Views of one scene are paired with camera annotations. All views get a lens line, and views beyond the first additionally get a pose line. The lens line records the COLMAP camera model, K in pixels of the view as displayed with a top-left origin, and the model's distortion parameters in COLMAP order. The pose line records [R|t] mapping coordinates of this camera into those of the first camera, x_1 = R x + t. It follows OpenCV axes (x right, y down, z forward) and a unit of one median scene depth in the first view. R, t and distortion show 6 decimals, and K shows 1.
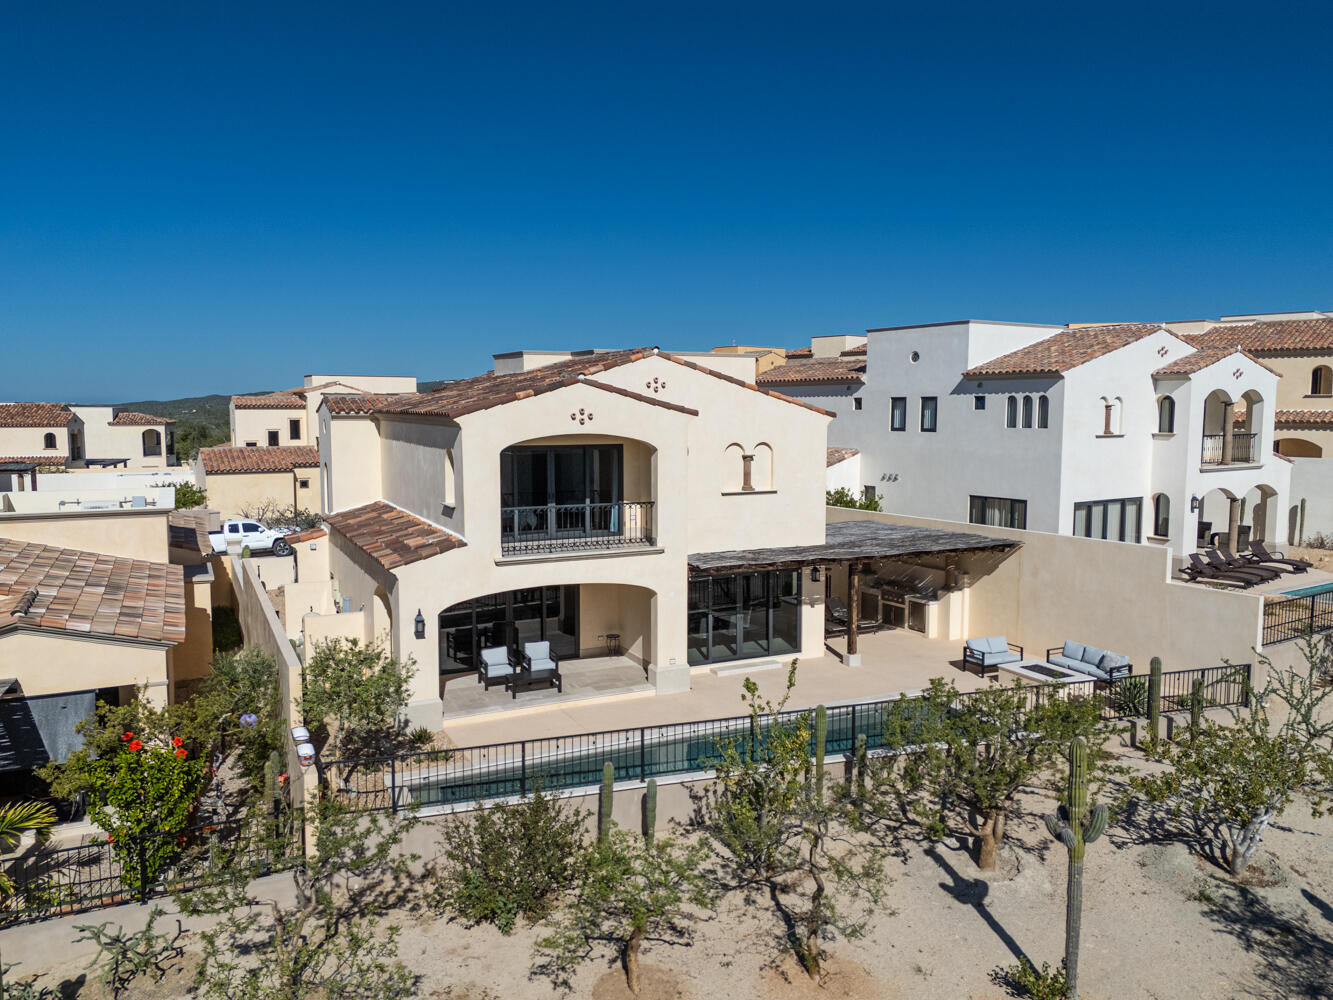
lens RADIAL K [[976.3, 0, 666.5], [0, 976.3, 500.0], [0, 0, 1]] dist [0.096438, -0.108699]
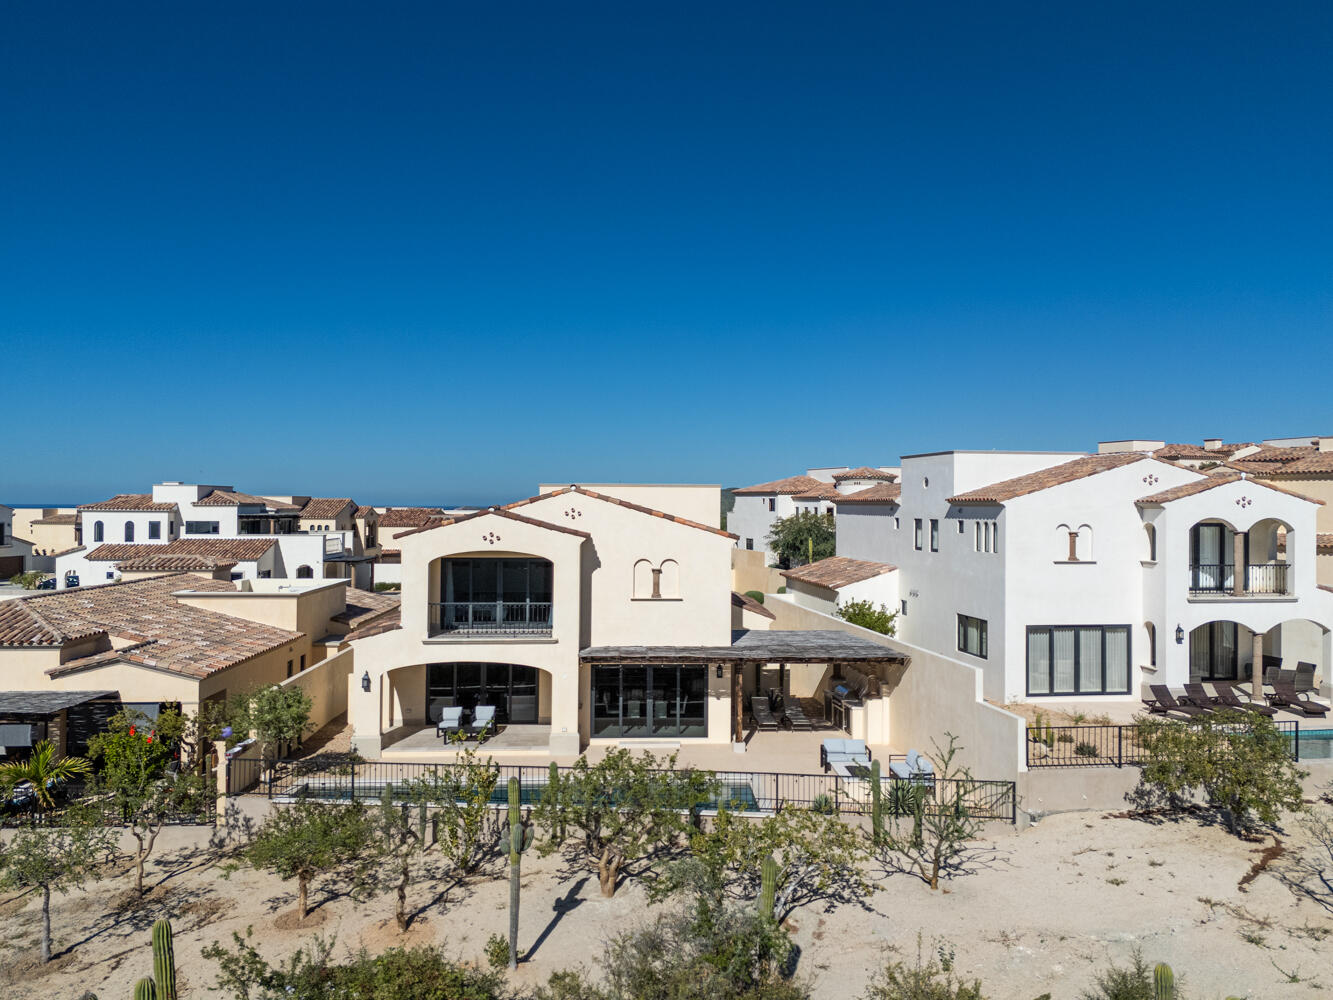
lens RADIAL K [[976.3, 0, 666.5], [0, 976.3, 500.0], [0, 0, 1]] dist [0.096438, -0.108699]
pose [[0.915258, 0.004014, -0.402849, 0.593569], [-0.044424, 0.994858, -0.091018, -0.020898], [0.400412, 0.101202, 0.910730, -0.135836]]
